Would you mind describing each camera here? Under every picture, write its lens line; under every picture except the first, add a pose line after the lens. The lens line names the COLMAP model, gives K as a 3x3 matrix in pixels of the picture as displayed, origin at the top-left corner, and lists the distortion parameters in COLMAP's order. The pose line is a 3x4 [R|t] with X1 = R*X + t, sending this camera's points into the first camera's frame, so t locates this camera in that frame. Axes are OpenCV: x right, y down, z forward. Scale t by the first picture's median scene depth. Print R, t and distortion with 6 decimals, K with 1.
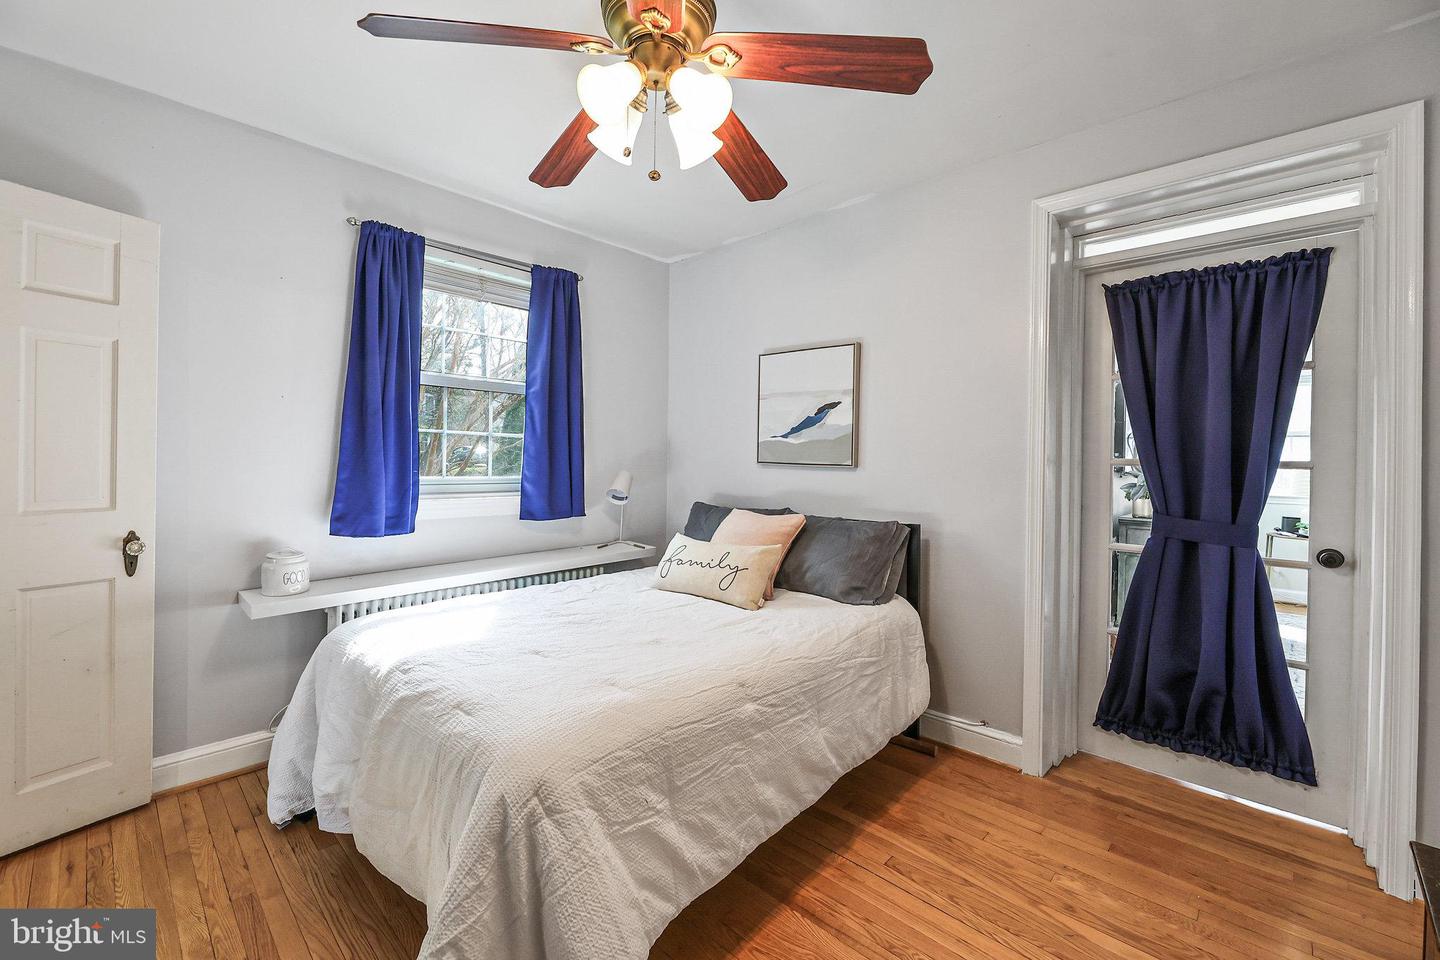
lens RADIAL K [[589.7, 0, 713.7], [0, 589.7, 466.7], [0, 0, 1]] dist [-0.002051, -0.000213]
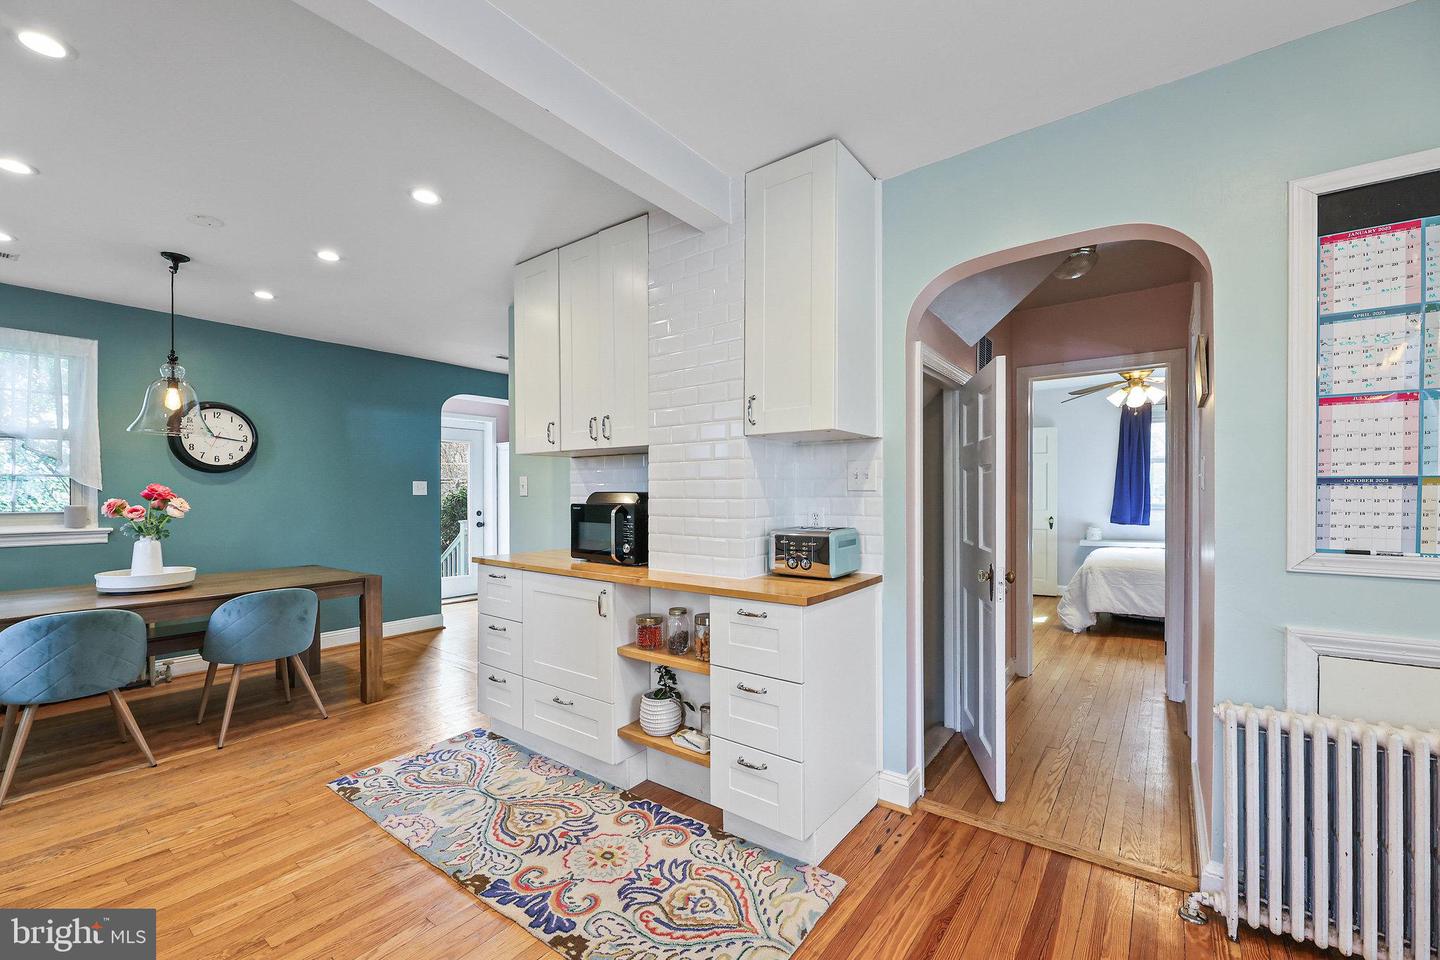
lens RADIAL K [[589.3, 0, 717.4], [0, 589.3, 499.1], [0, 0, 1]] dist [0.000198, 0.000015]
pose [[0.106272, -0.011480, -0.994271, 2.359664], [-0.019667, 0.999713, -0.013645, 0.092594], [0.994143, 0.021004, 0.106016, -1.402150]]
